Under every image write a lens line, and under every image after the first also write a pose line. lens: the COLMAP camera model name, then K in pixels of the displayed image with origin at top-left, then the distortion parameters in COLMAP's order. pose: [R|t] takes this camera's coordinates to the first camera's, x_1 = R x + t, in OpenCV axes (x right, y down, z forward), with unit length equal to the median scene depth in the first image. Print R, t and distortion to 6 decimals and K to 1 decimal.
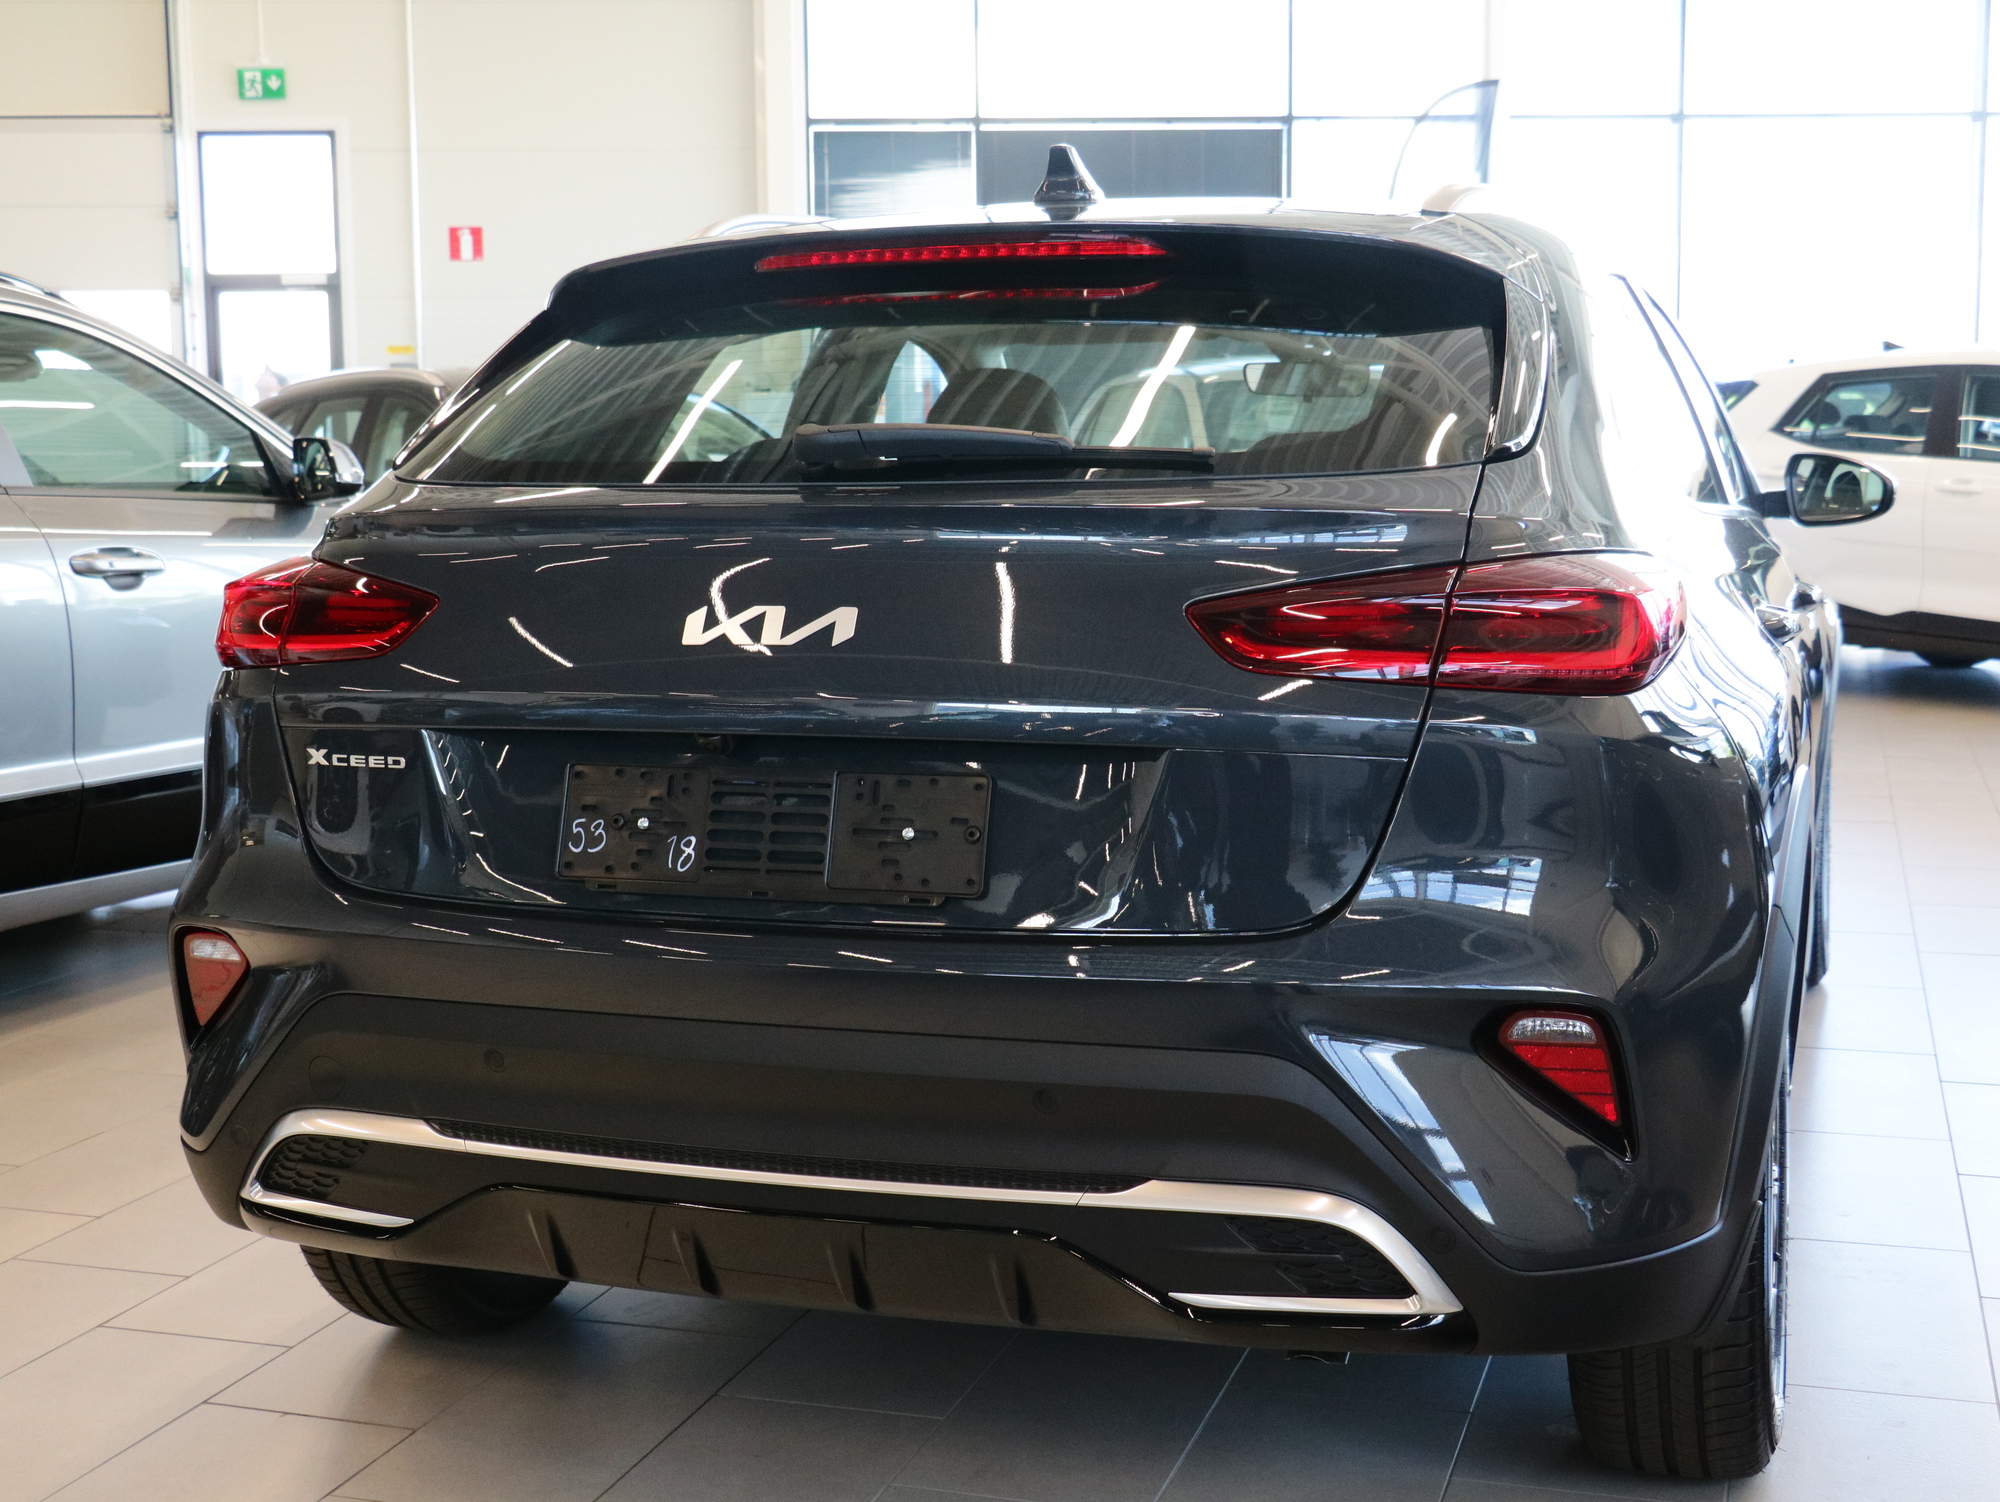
lens RADIAL K [[2585.3, 0, 1000.0], [0, 2585.3, 751.0], [0, 0, 1]] dist [0.001497, -0.031577]
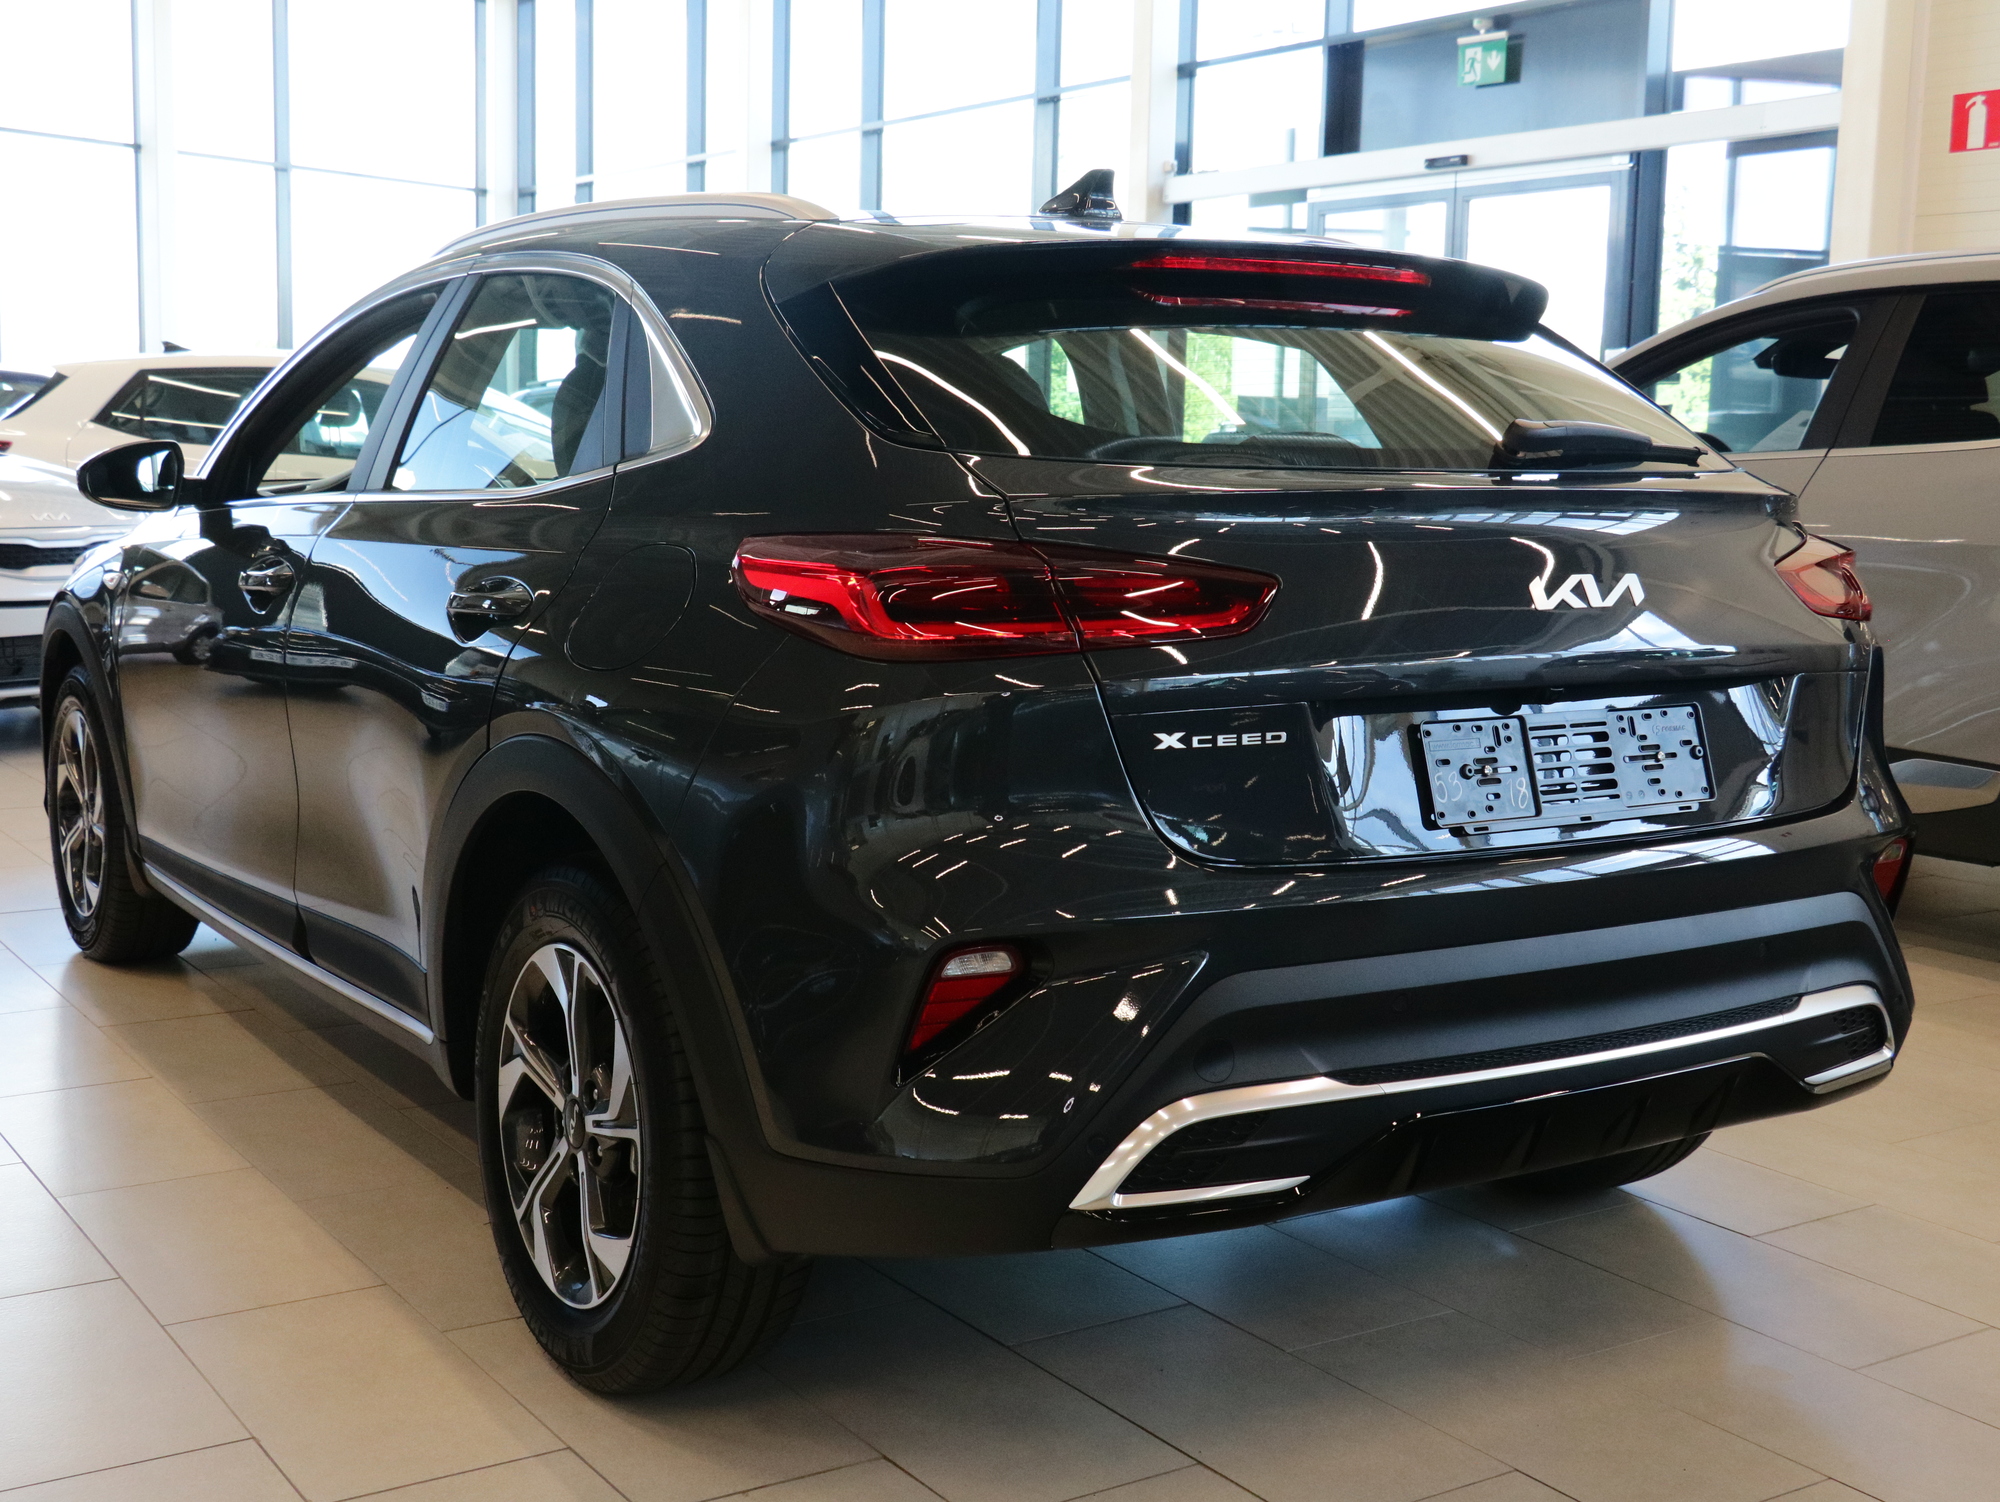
lens RADIAL K [[2392.7, 0, 1000.5], [0, 2392.7, 793.1], [0, 0, 1]] dist [0.050581, 0.014380]
pose [[0.625441, -0.090423, 0.775014, -1.029321], [0.069854, 0.995763, 0.059805, -0.037718], [-0.777138, 0.016733, 0.629107, 0.480676]]
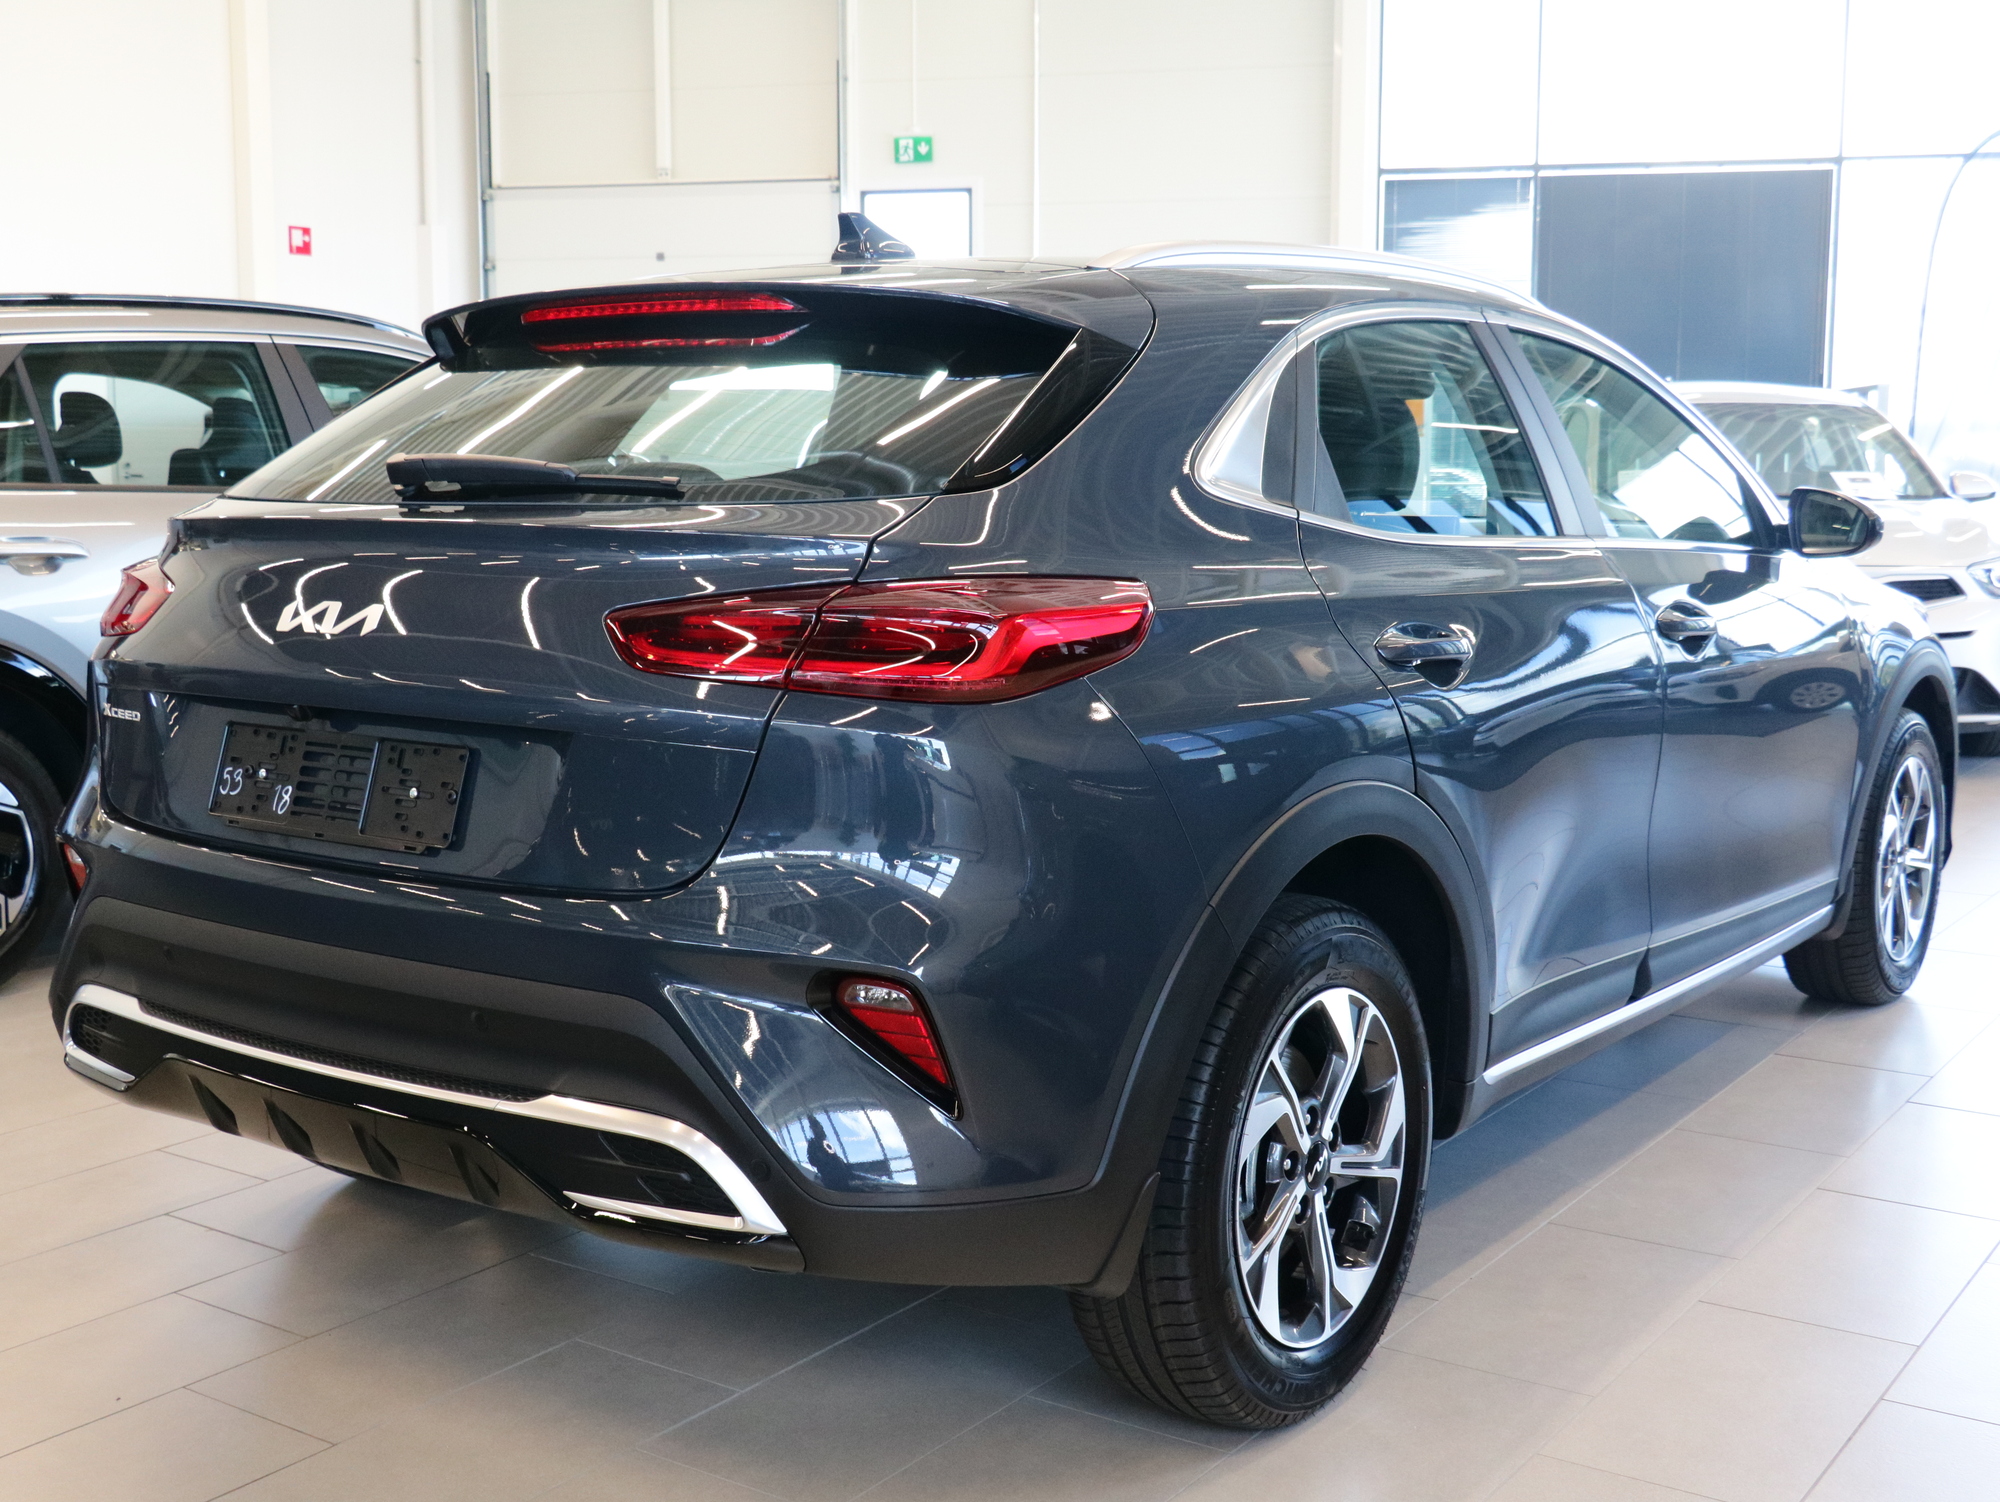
lens RADIAL K [[2306.2, 0, 1000.0], [0, 2306.2, 751.0], [0, 0, 1]] dist [-0.028924, 0.032394]
pose [[0.955816, 0.049827, -0.289711, 0.493783], [-0.047385, 0.998757, 0.015444, -0.015928], [0.290120, -0.001034, 0.956990, 0.043212]]
